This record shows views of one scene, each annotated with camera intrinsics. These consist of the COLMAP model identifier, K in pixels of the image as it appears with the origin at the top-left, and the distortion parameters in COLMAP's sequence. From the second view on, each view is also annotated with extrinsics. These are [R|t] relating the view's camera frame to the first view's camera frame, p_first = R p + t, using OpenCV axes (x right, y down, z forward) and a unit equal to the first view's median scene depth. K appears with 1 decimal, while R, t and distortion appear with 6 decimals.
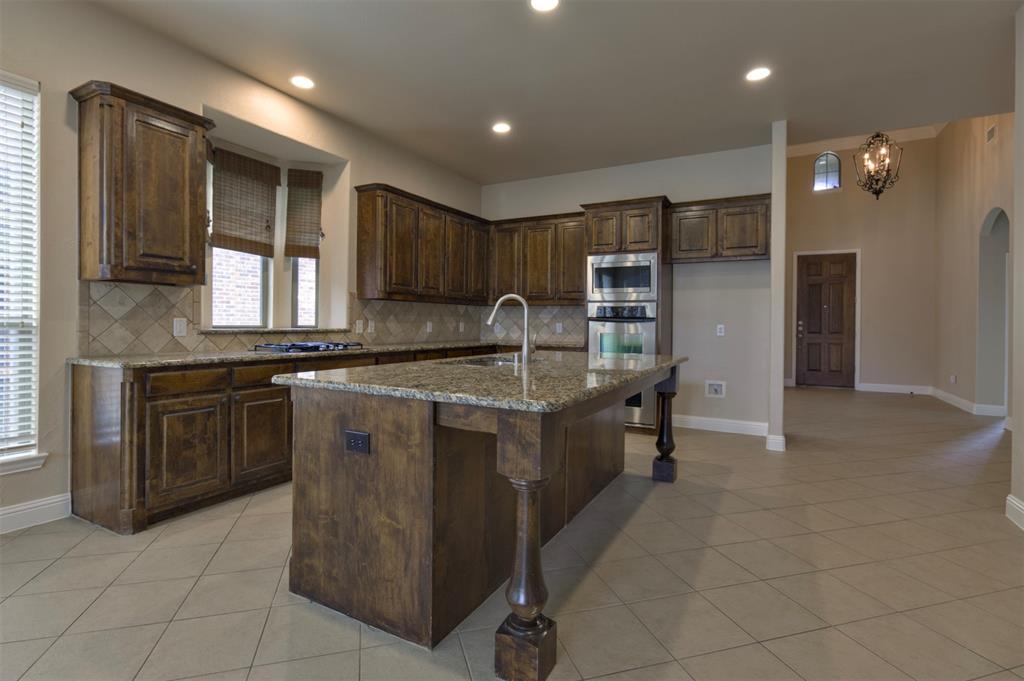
lens RADIAL K [[484.8, 0, 512.0], [0, 484.8, 327.5], [0, 0, 1]] dist [-0.016860, 0.011597]
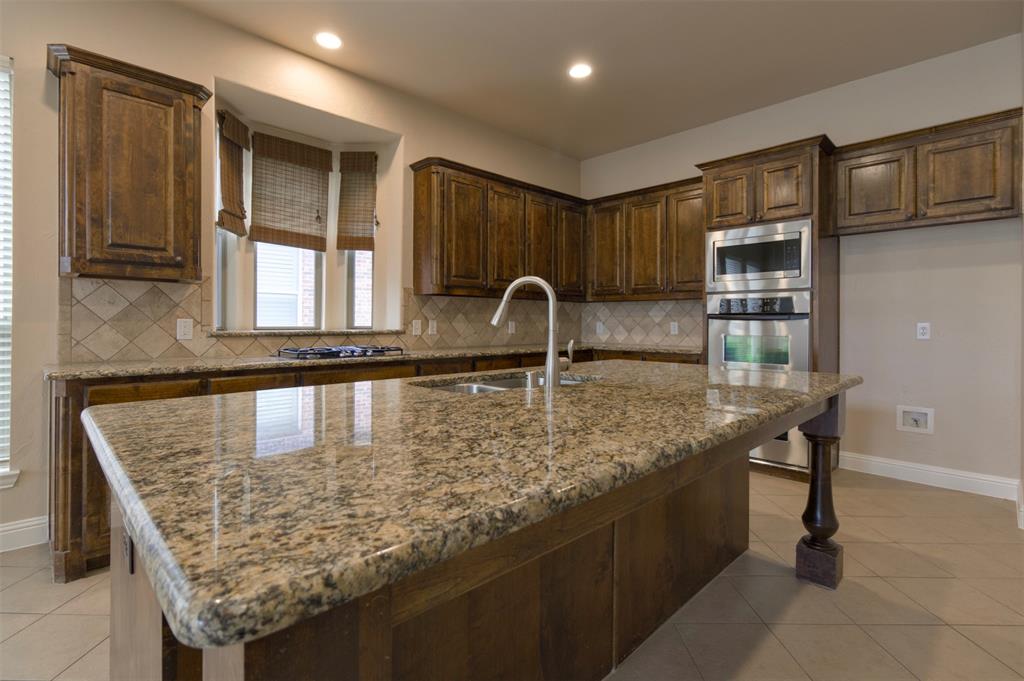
lens RADIAL K [[479.0, 0, 510.6], [0, 479.0, 323.1], [0, 0, 1]] dist [-0.001678, 0.000422]
pose [[0.955885, -0.005377, -0.293693, 0.097076], [0.002765, 0.999953, -0.009308, -0.001417], [0.293729, 0.008085, 0.955855, 0.242018]]
